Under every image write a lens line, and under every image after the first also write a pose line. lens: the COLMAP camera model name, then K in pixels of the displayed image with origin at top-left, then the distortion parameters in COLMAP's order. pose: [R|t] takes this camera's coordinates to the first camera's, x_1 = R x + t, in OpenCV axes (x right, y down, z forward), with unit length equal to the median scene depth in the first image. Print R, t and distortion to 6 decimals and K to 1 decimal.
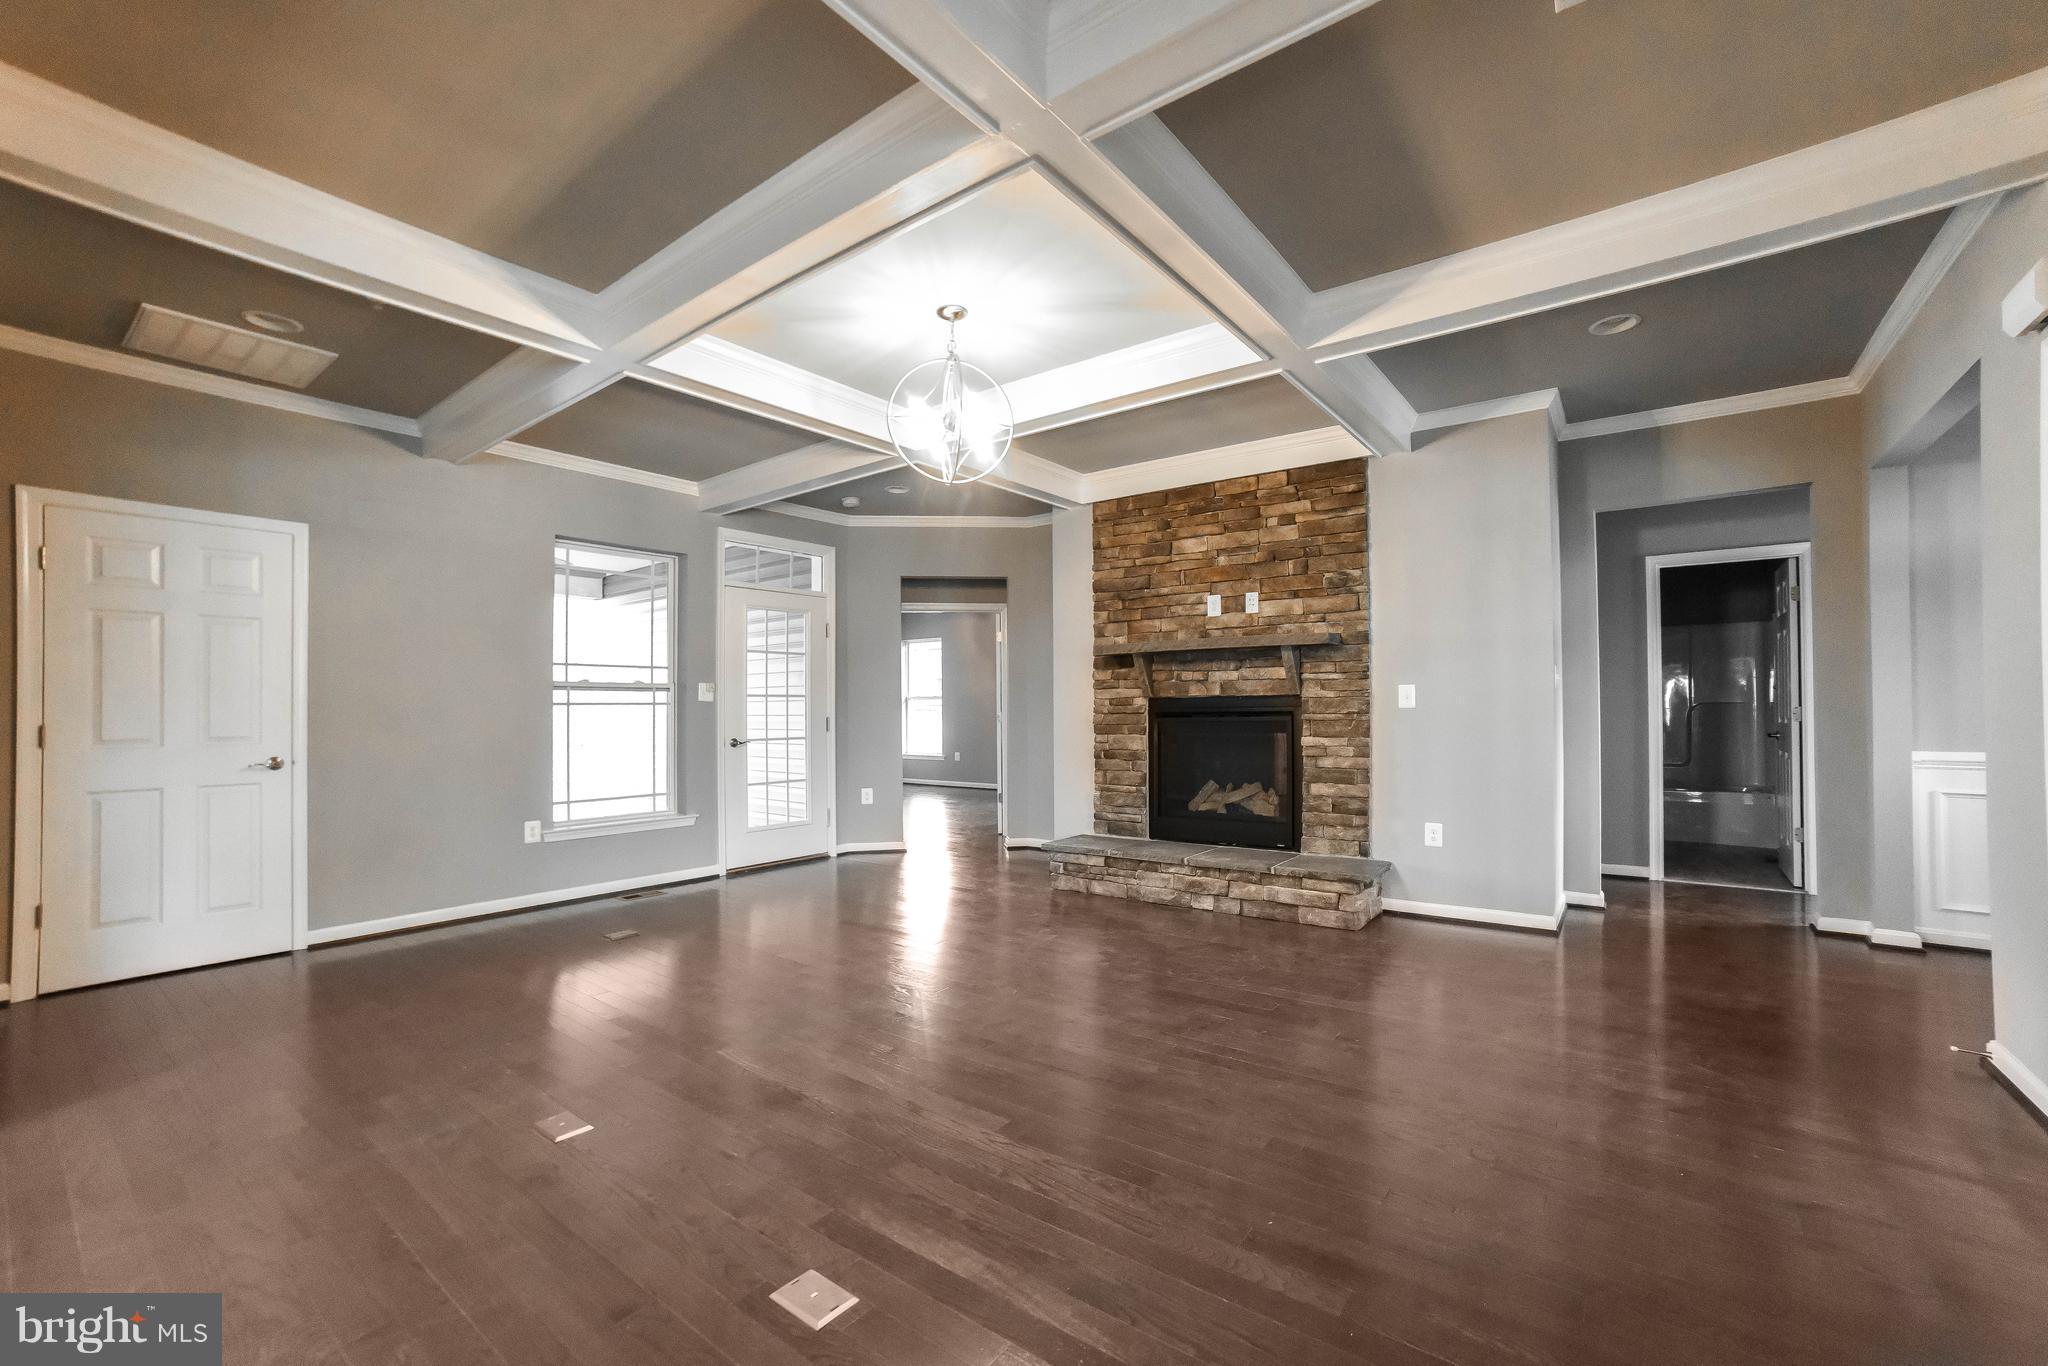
lens RADIAL K [[852.8, 0, 1032.4], [0, 852.8, 693.2], [0, 0, 1]] dist [-0.078139, 0.000065]
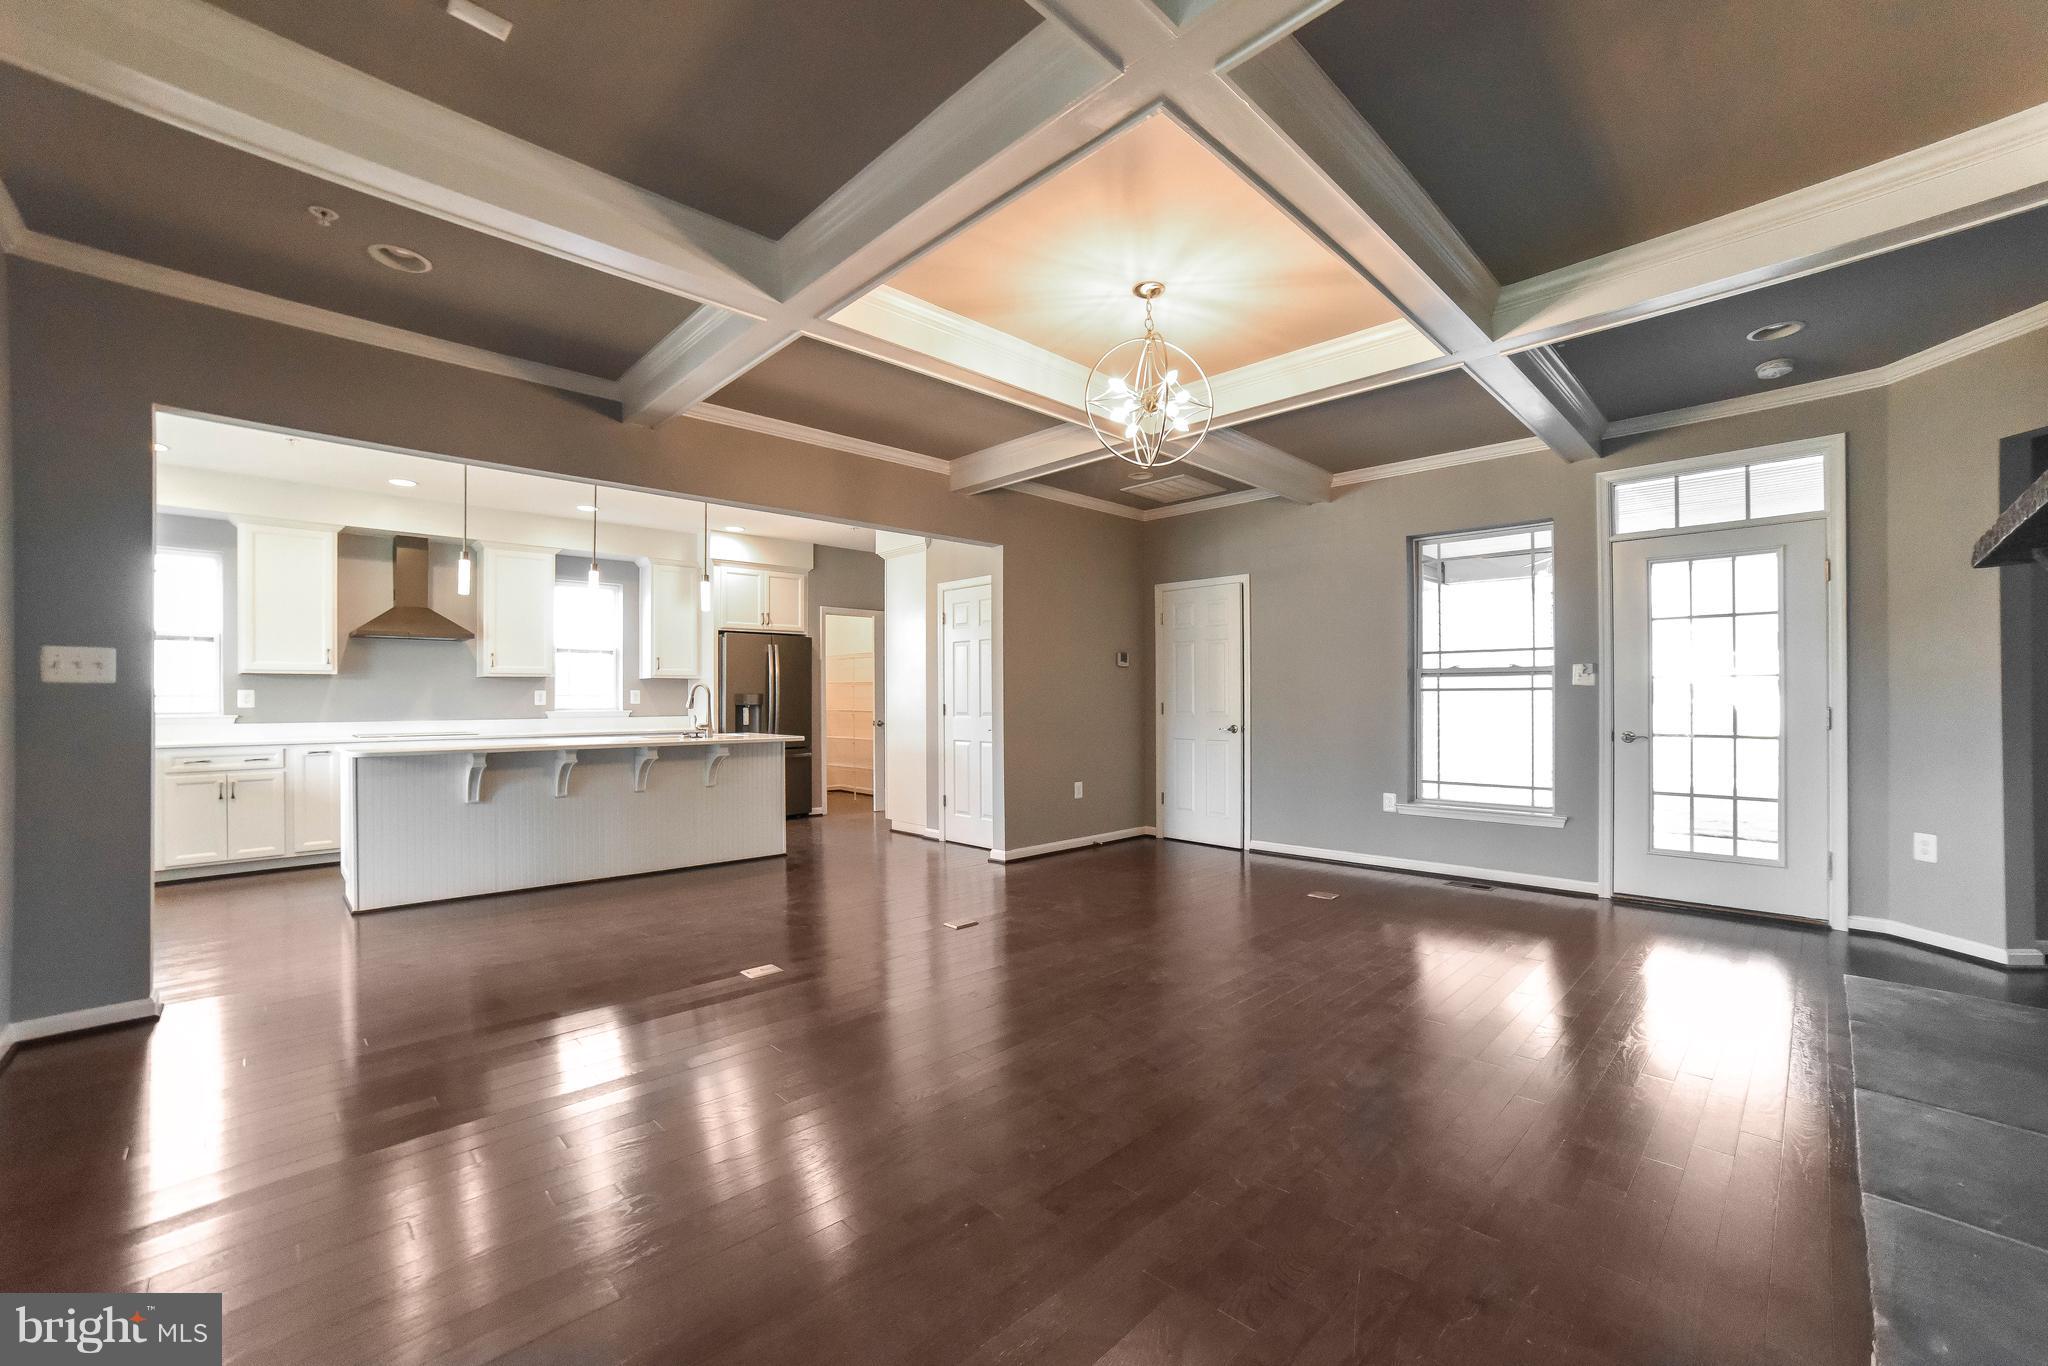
lens RADIAL K [[832.0, 0, 1034.4], [0, 832.0, 695.6], [0, 0, 1]] dist [-0.084600, 0.038642]
pose [[-0.138059, 0.005333, -0.990410, 0.549696], [0.021103, 0.999774, 0.002441, 0.006918], [0.990199, -0.020564, -0.138141, 0.636544]]
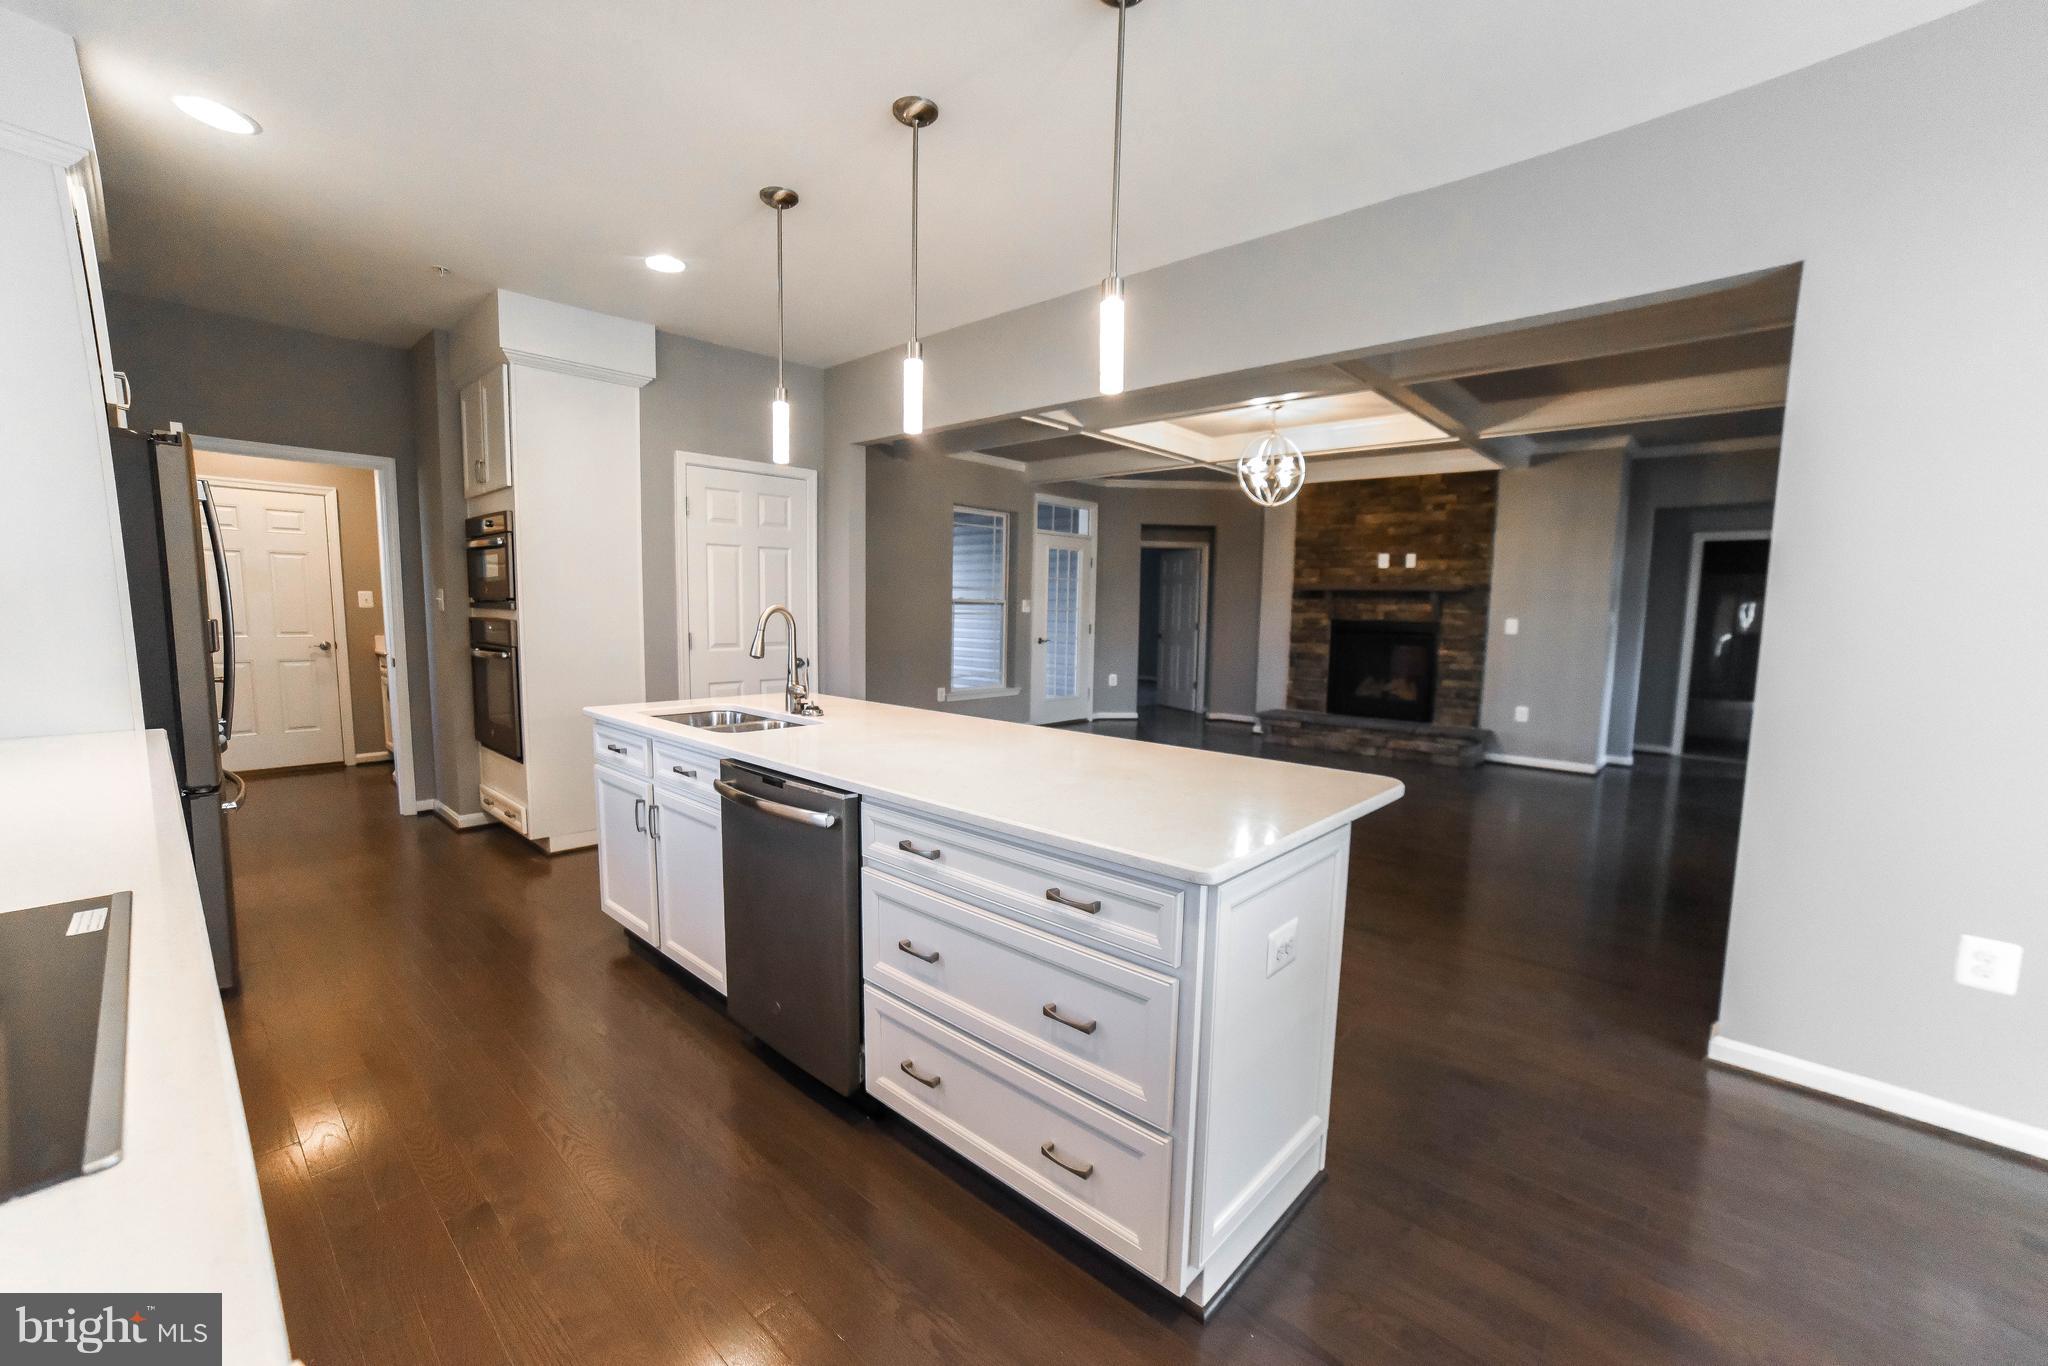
lens RADIAL K [[832.0, 0, 1034.4], [0, 832.0, 695.6], [0, 0, 1]] dist [-0.084600, 0.038642]
pose [[0.996098, 0.034828, -0.081096, -0.280240], [-0.024546, 0.991915, 0.124504, -0.031310], [0.084777, -0.122028, 0.988899, -0.527121]]
